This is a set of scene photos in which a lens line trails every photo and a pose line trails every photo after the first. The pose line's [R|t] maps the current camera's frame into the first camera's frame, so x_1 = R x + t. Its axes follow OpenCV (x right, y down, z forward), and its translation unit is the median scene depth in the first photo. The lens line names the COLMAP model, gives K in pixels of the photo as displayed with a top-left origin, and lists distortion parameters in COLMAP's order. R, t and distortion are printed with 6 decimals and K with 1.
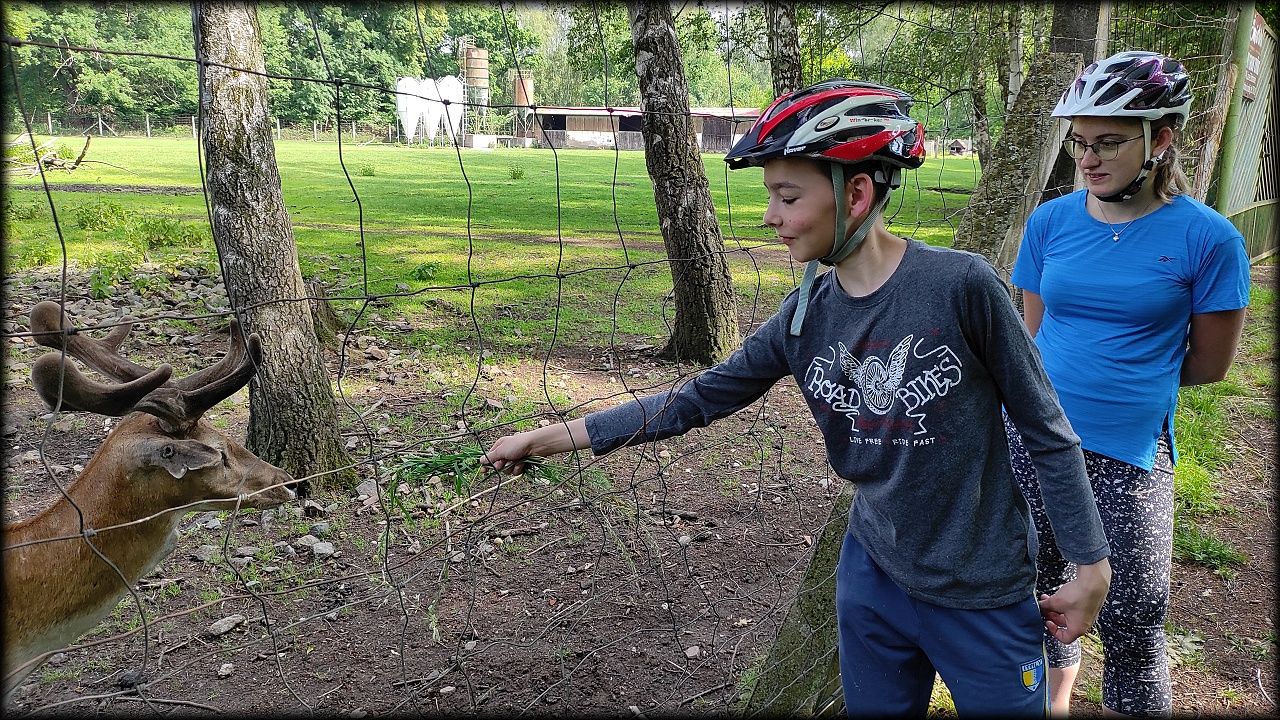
lens RADIAL K [[955.1, 0, 640.0], [0, 955.1, 360.0], [0, 0, 1]] dist [0.027026, -0.004795]
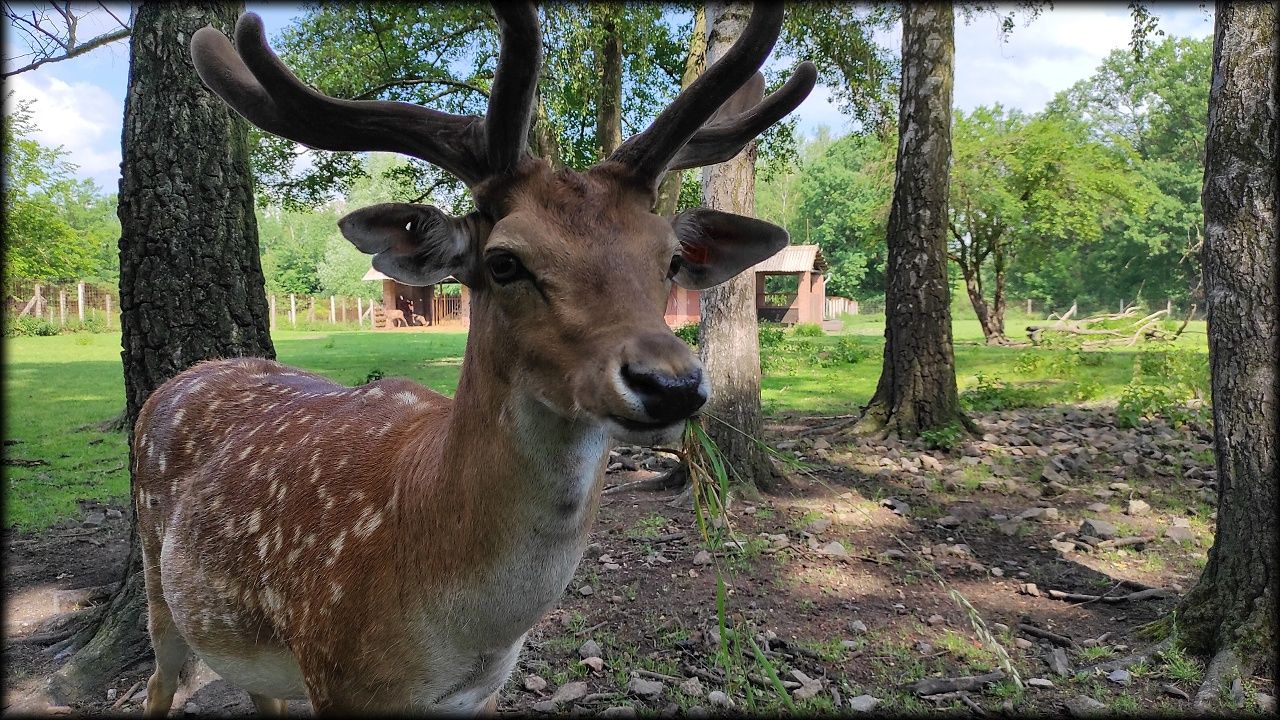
lens RADIAL K [[955.1, 0, 640.0], [0, 955.1, 360.0], [0, 0, 1]] dist [0.027026, -0.004795]
pose [[0.486502, 0.004099, -0.873670, -0.020099], [-0.196710, 0.974827, -0.104964, 0.053704], [0.851246, 0.222925, 0.475062, 0.209150]]
